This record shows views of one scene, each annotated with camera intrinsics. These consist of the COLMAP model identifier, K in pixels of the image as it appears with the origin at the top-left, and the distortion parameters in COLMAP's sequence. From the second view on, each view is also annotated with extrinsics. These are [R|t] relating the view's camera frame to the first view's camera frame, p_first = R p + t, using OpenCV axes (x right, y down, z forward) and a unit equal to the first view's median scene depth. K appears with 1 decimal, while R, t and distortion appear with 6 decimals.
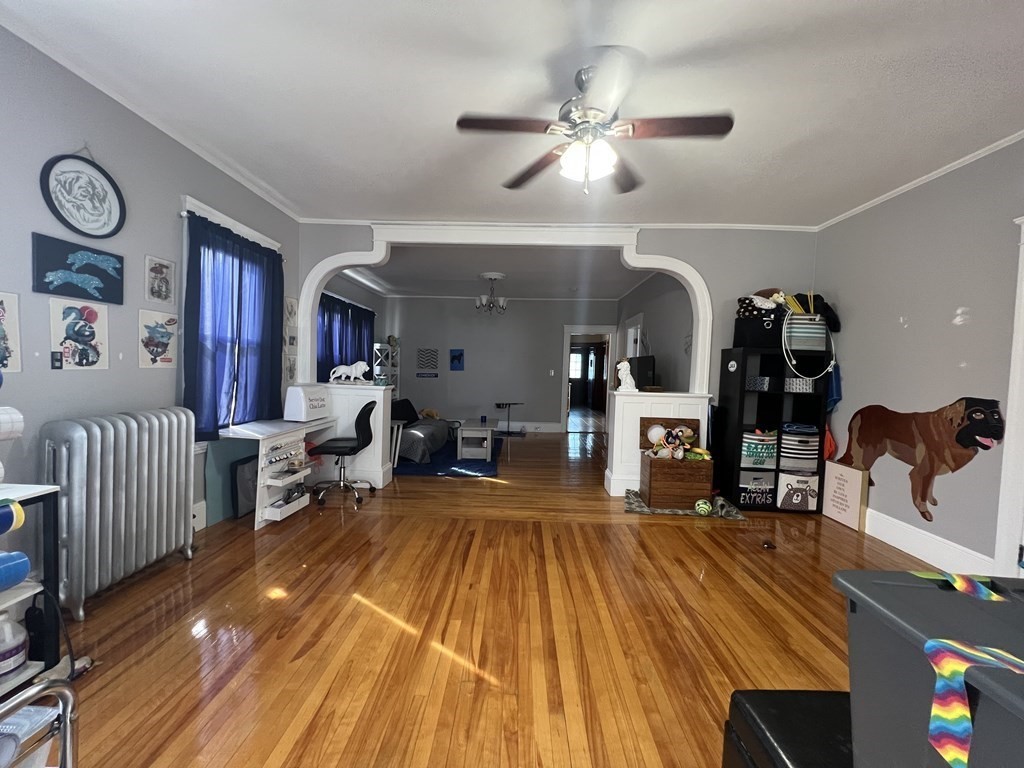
lens RADIAL K [[410.6, 0, 510.9], [0, 410.6, 385.7], [0, 0, 1]] dist [-0.001937, 0.000282]
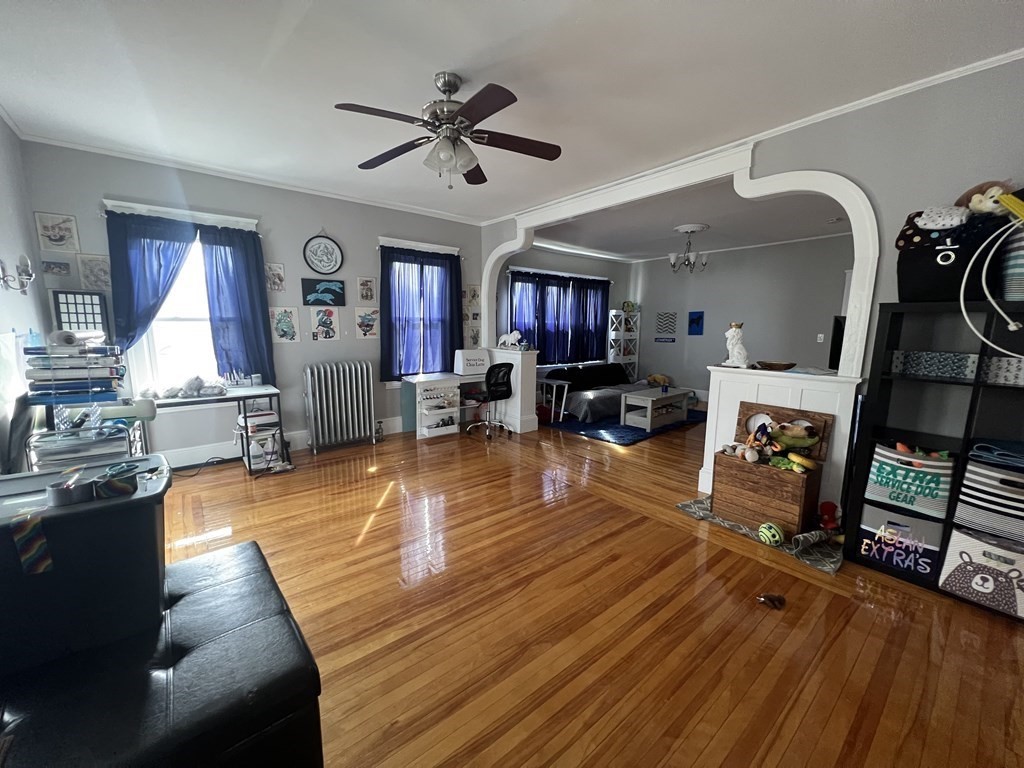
lens RADIAL K [[410.6, 0, 510.9], [0, 410.6, 385.7], [0, 0, 1]] dist [-0.001937, 0.000282]
pose [[0.652445, 0.090845, -0.752371, 0.671808], [-0.019614, 0.994481, 0.103069, -0.024888], [0.757582, -0.052490, 0.650626, 0.199521]]
